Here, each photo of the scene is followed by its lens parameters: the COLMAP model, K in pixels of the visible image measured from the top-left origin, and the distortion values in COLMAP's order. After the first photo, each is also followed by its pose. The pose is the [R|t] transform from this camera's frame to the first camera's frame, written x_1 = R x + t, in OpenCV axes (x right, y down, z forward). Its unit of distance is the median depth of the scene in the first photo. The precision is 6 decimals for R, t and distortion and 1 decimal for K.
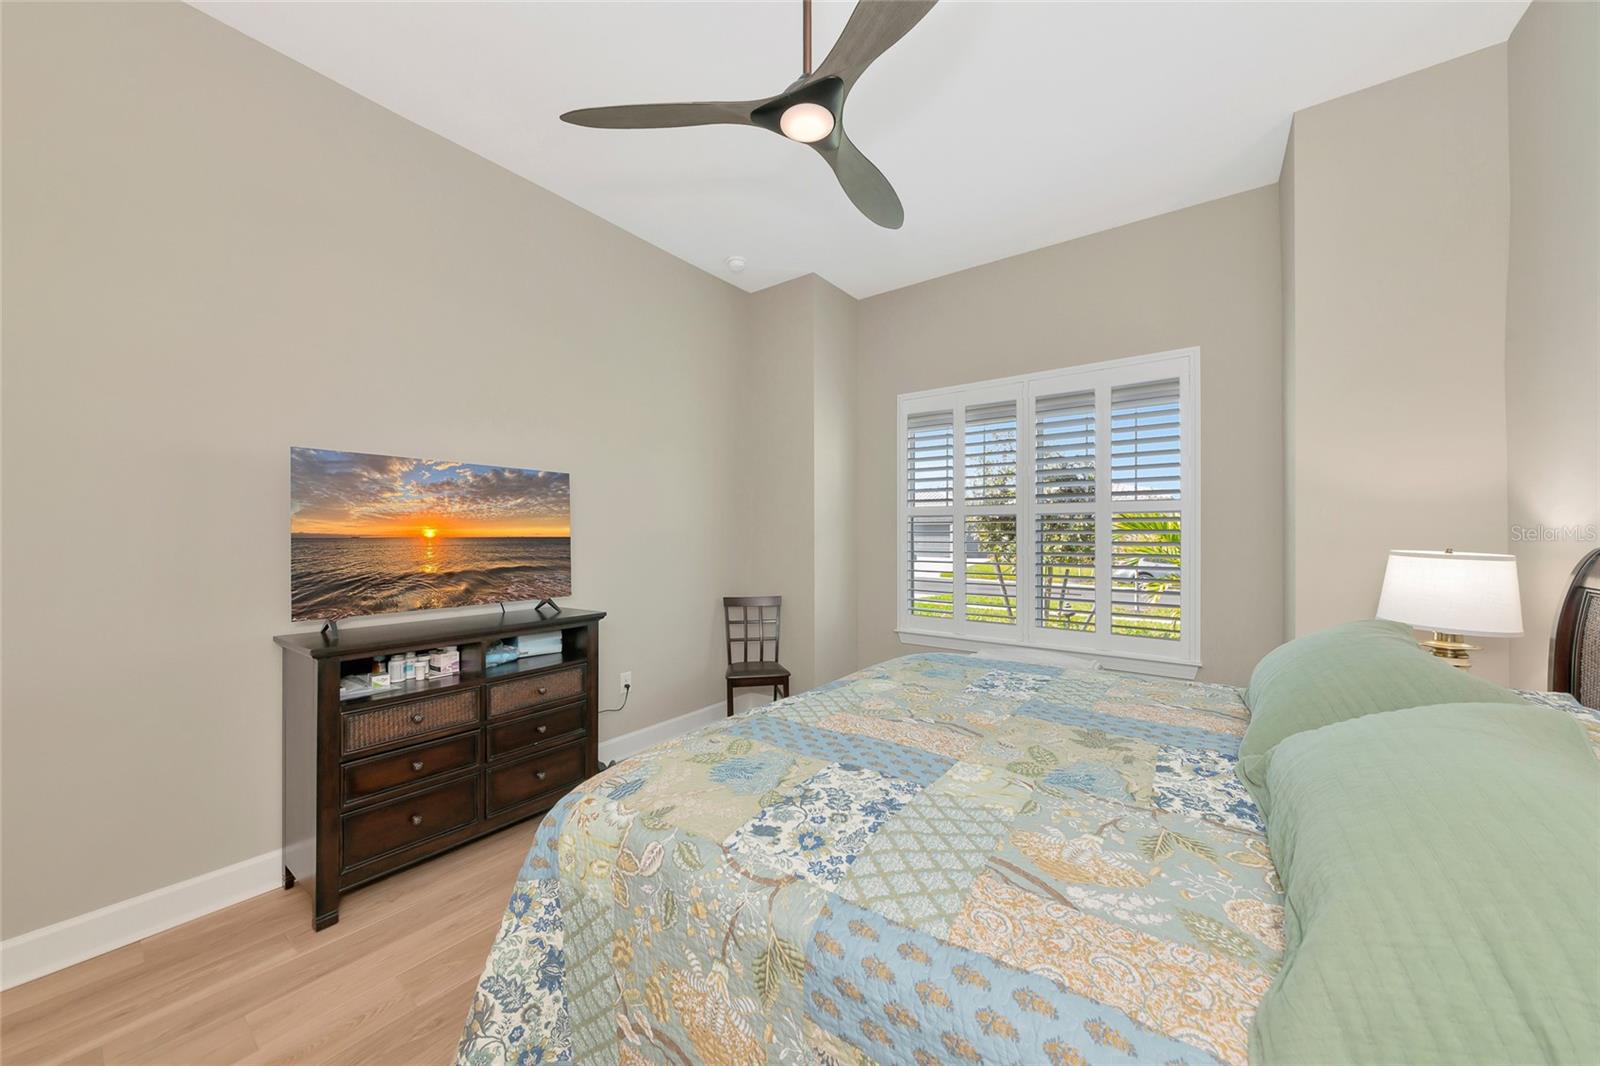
lens RADIAL K [[565.0, 0, 793.5], [0, 565.0, 534.5], [0, 0, 1]] dist [-0.000243, 0.001012]
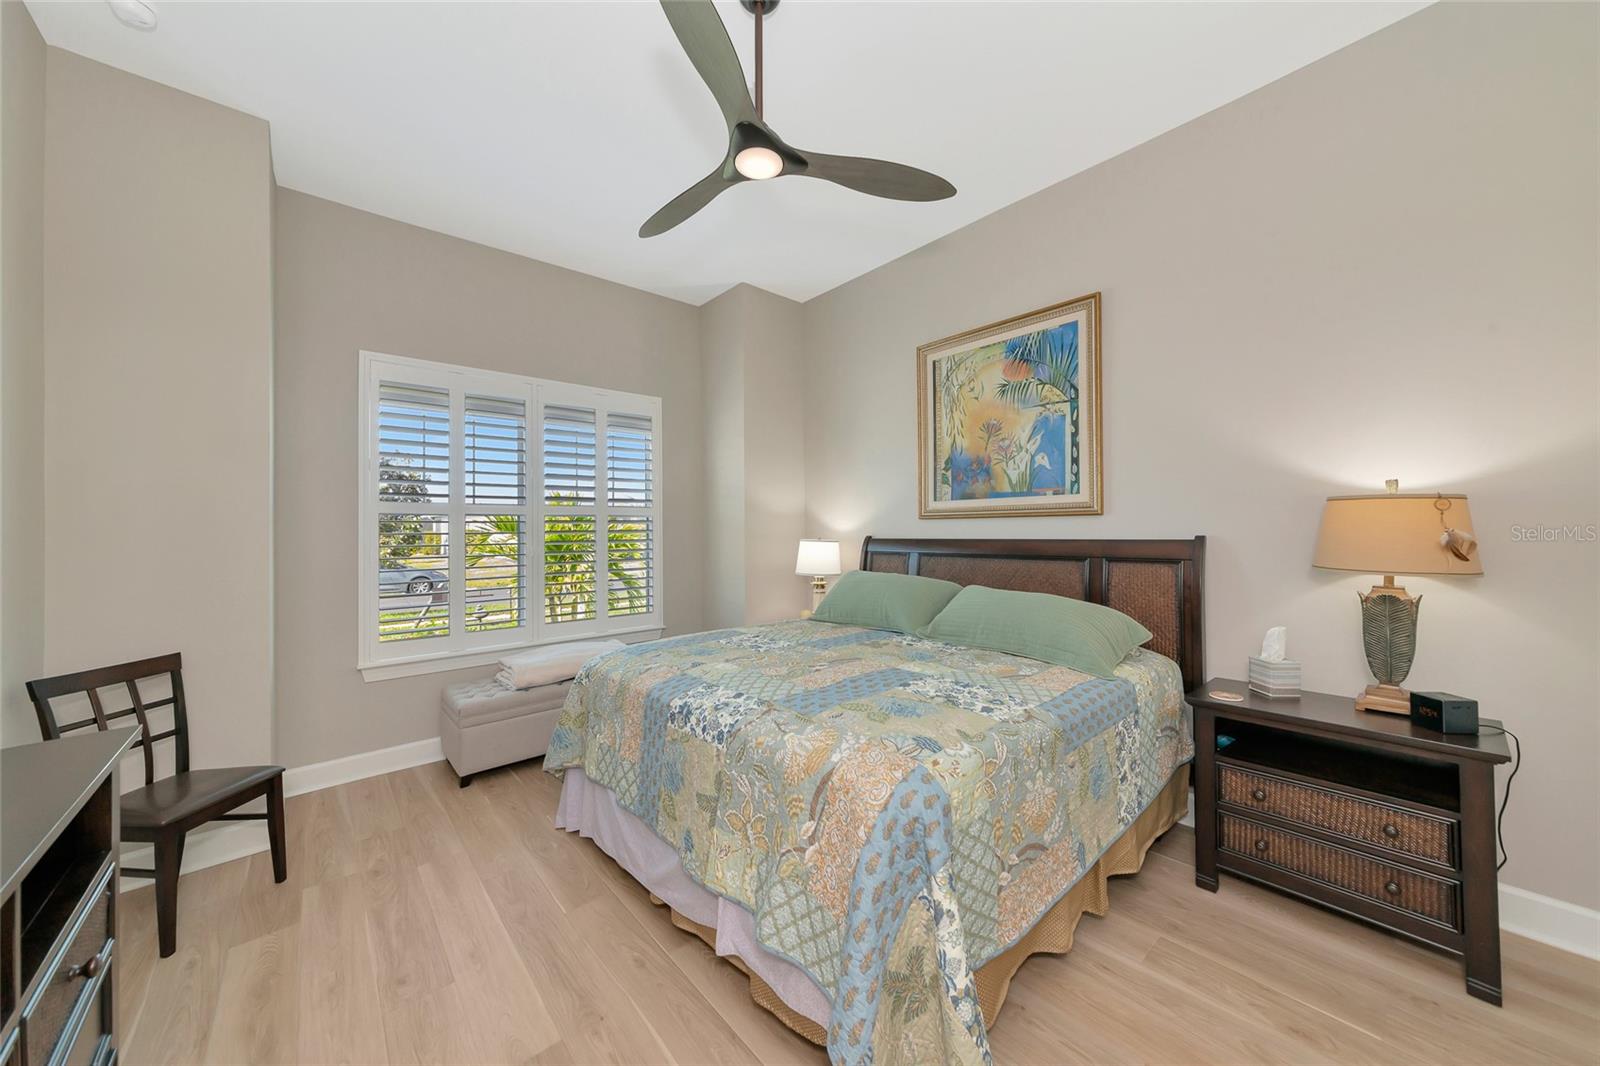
lens RADIAL K [[565.0, 0, 798.4], [0, 565.0, 529.3], [0, 0, 1]] dist [-0.000243, 0.001012]
pose [[0.219906, 0.001743, 0.975519, -1.126566], [0.014216, 0.999886, -0.004991, 0.004005], [-0.975417, 0.014965, 0.219856, 0.746993]]
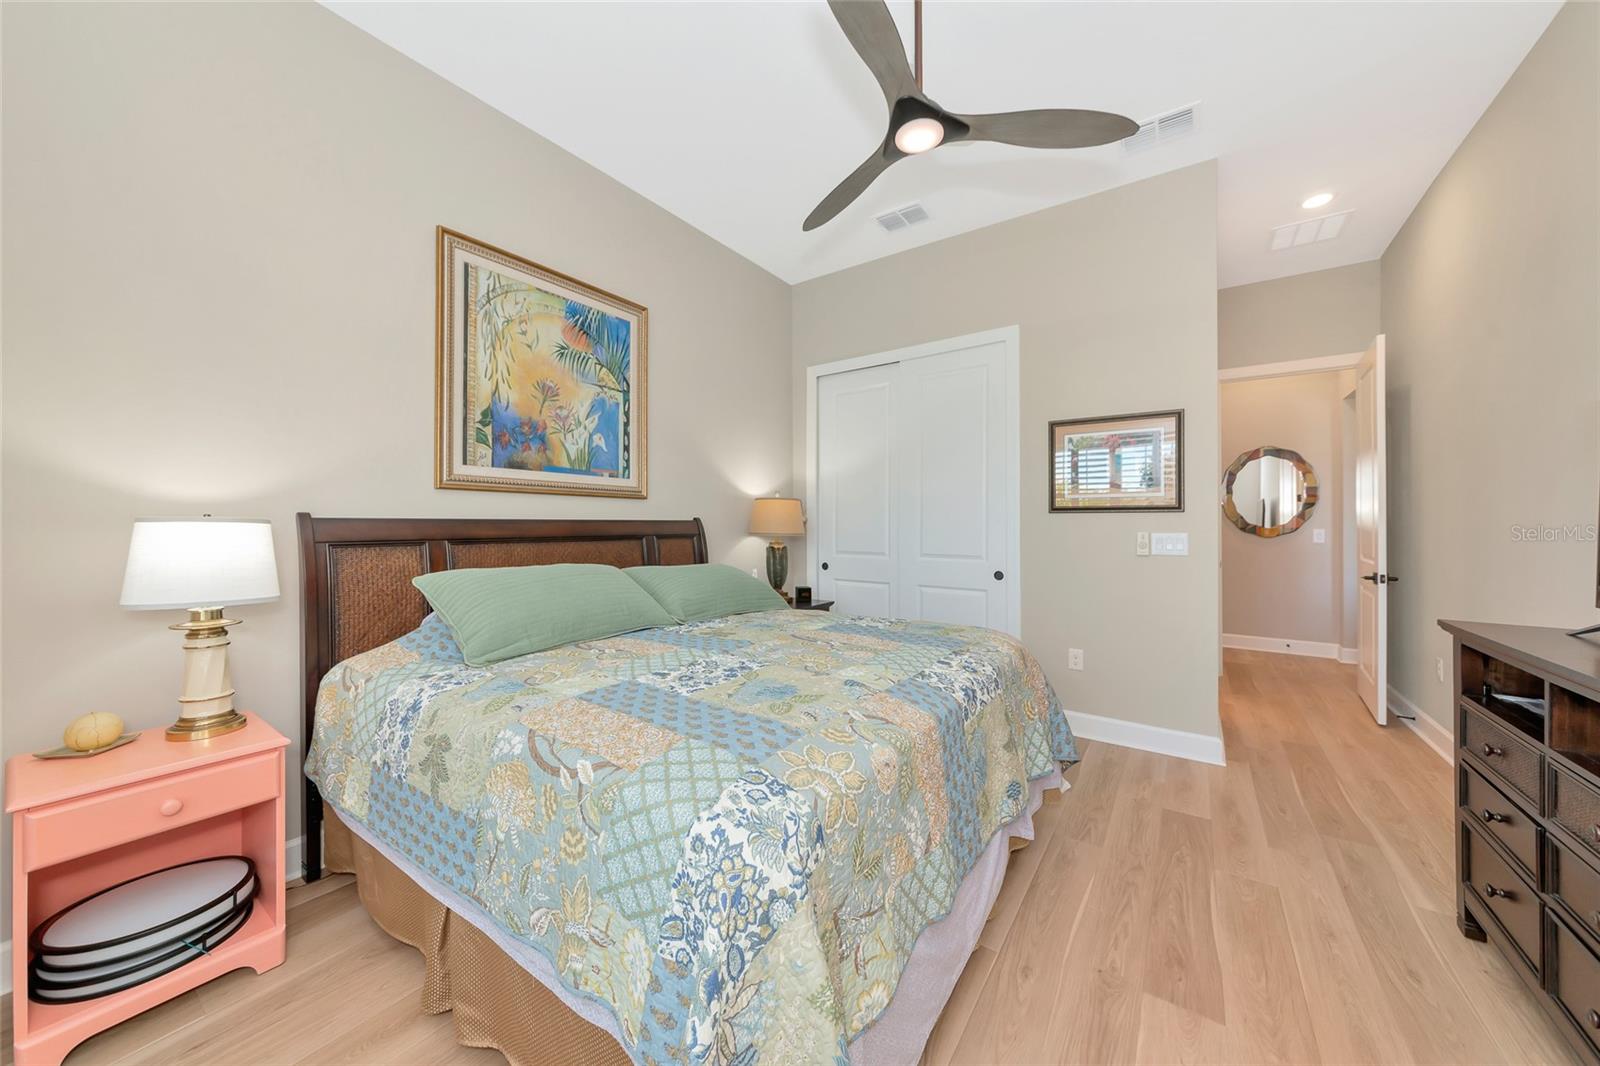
lens RADIAL K [[565.0, 0, 802.5], [0, 565.0, 521.6], [0, 0, 1]] dist [-0.000243, 0.001012]
pose [[-0.999380, -0.009472, -0.033909, 0.331524], [-0.009728, 0.999925, 0.007390, 0.024856], [0.033836, 0.007715, -0.999398, 2.334455]]
